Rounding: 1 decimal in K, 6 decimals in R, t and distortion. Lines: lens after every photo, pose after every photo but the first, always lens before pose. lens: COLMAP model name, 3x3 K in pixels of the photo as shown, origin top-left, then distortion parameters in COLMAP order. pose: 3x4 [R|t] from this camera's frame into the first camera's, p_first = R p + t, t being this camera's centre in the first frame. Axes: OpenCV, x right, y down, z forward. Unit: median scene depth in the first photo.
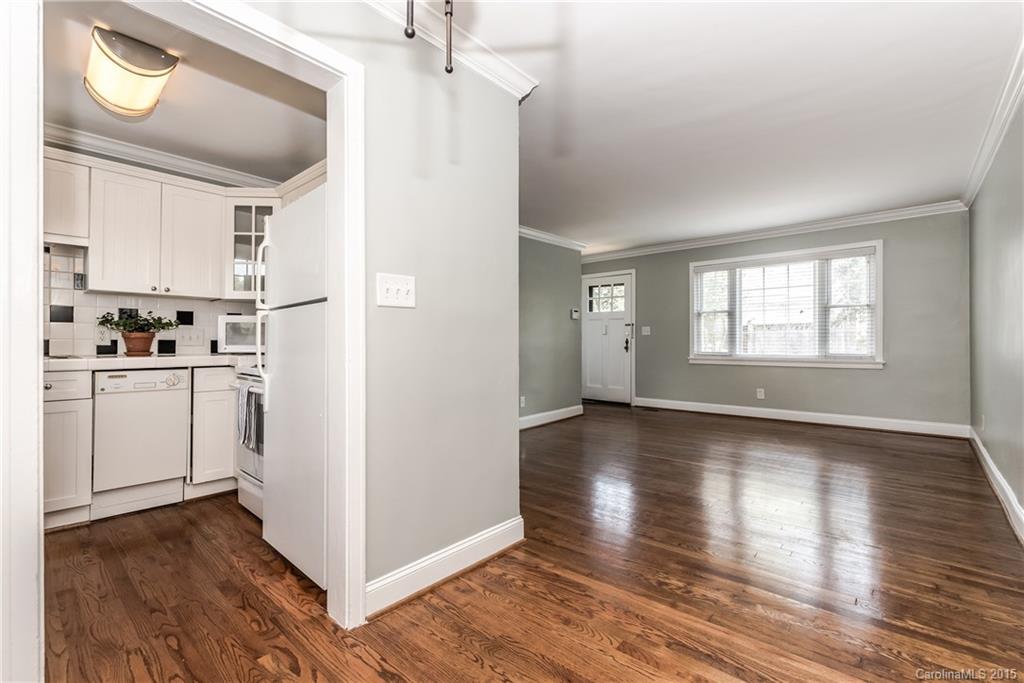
lens RADIAL K [[454.3, 0, 508.4], [0, 454.3, 336.7], [0, 0, 1]] dist [0.004038, -0.000058]
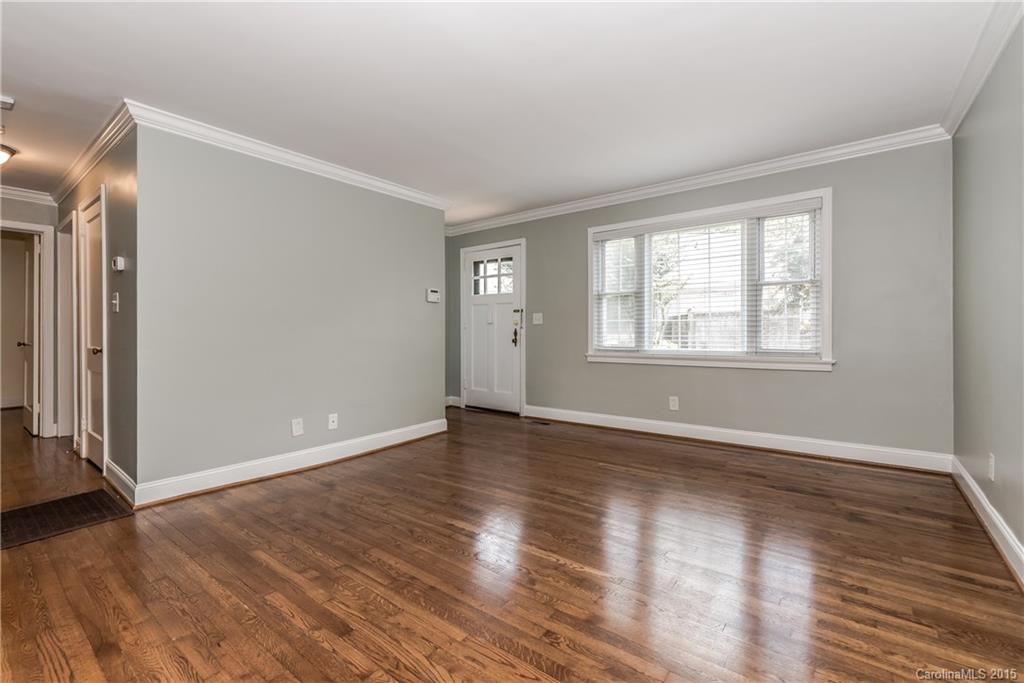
lens RADIAL K [[452.9, 0, 508.9], [0, 452.9, 330.0], [0, 0, 1]] dist [0.010805, -0.000420]
pose [[0.996795, -0.001684, 0.079982, 0.216218], [0.001322, 0.999989, 0.004571, 0.002889], [-0.079988, -0.004451, 0.996786, 0.272948]]
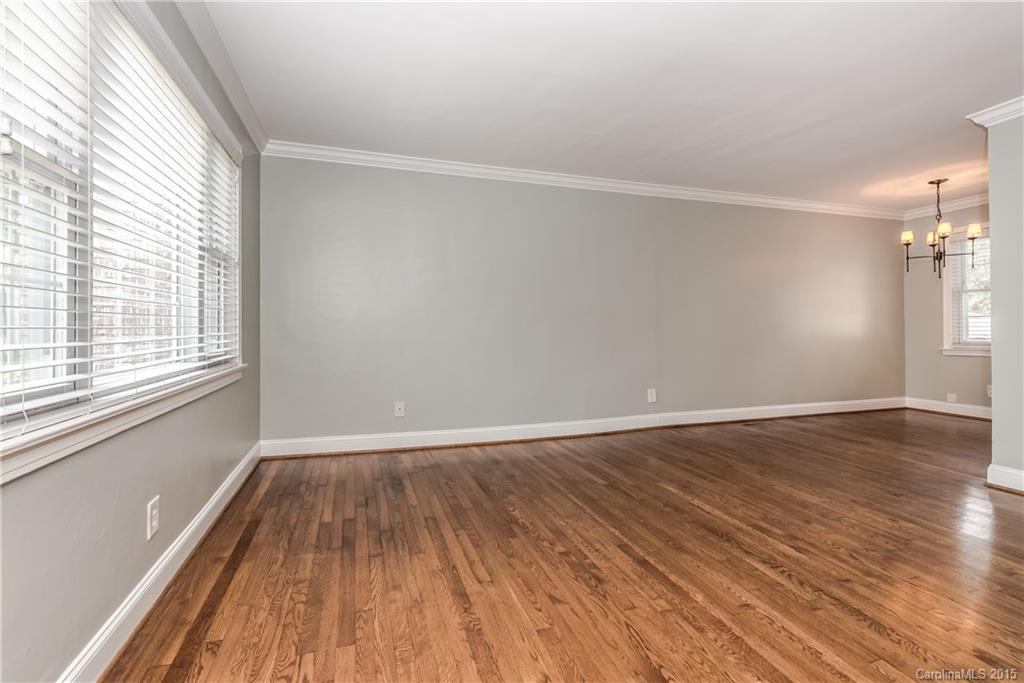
lens RADIAL K [[454.3, 0, 508.4], [0, 454.3, 336.7], [0, 0, 1]] dist [0.004038, -0.000058]
pose [[-0.870677, -0.002845, 0.491848, 0.219317], [0.001600, 0.999962, 0.008617, 0.014858], [-0.491853, 0.008290, -0.870639, 1.063658]]
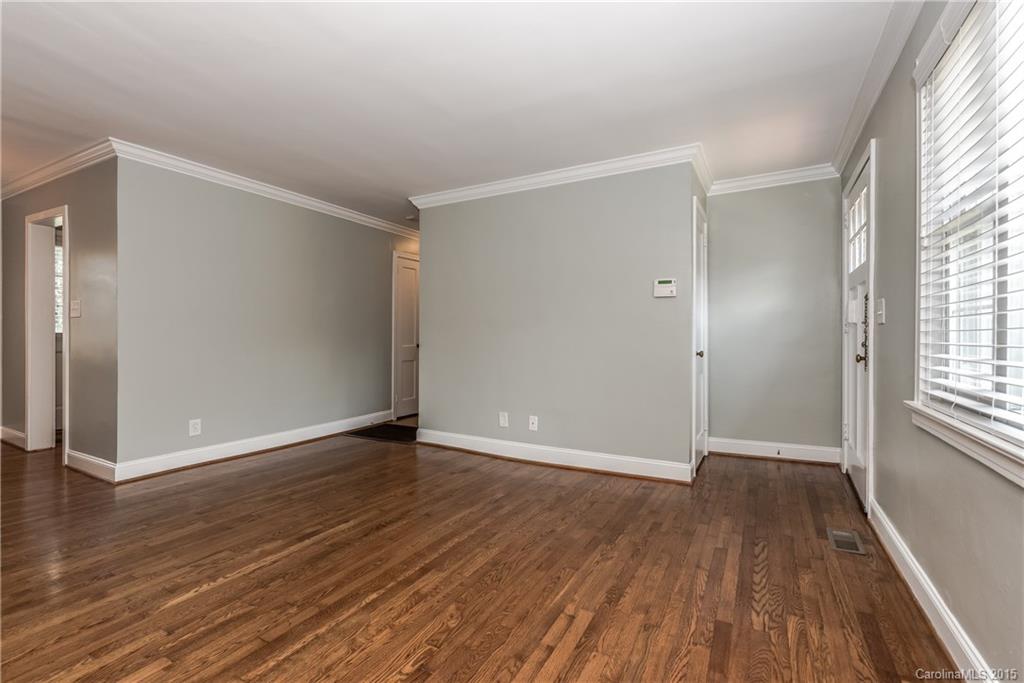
lens RADIAL K [[452.9, 0, 508.9], [0, 452.9, 330.0], [0, 0, 1]] dist [0.010805, -0.000420]
pose [[0.222255, -0.008000, -0.974956, 0.635623], [0.002206, 0.999968, -0.007702, 0.003215], [0.974986, -0.000439, 0.222265, 0.724191]]
